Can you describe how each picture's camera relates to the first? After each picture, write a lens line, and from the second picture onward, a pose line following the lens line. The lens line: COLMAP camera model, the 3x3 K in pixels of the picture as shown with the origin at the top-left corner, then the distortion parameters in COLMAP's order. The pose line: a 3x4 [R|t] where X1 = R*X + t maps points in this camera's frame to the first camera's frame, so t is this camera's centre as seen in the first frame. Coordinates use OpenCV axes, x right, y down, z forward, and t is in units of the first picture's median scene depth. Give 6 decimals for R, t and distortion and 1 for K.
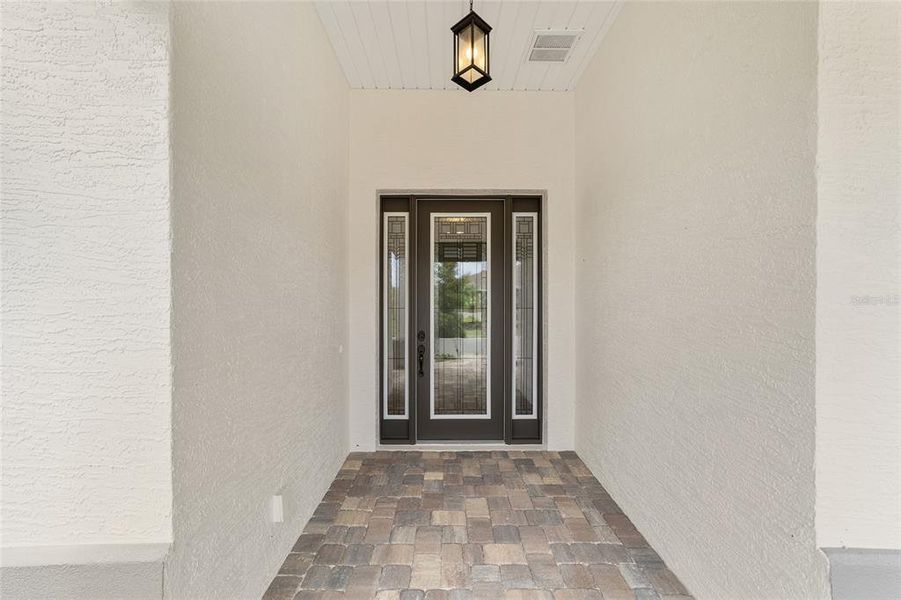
lens RADIAL K [[339.1, 0, 453.1], [0, 339.1, 301.2], [0, 0, 1]] dist [0.002495, 0.000594]
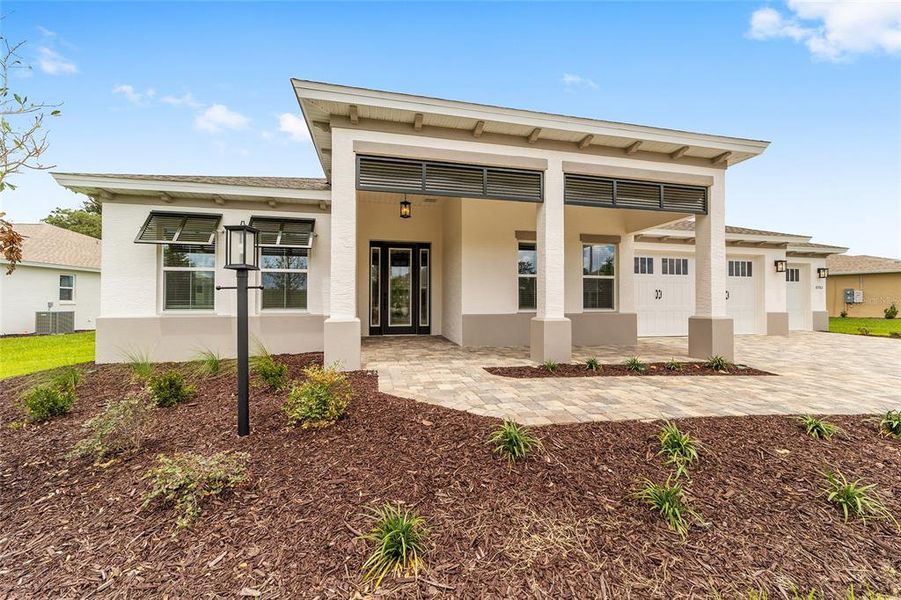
lens RADIAL K [[339.1, 0, 447.6], [0, 339.1, 314.1], [0, 0, 1]] dist [0.002495, 0.000594]
pose [[0.980404, -0.000473, 0.196998, -0.139407], [-0.003848, 0.999760, 0.021552, 0.198233], [-0.196961, -0.021888, 0.980167, -1.703722]]
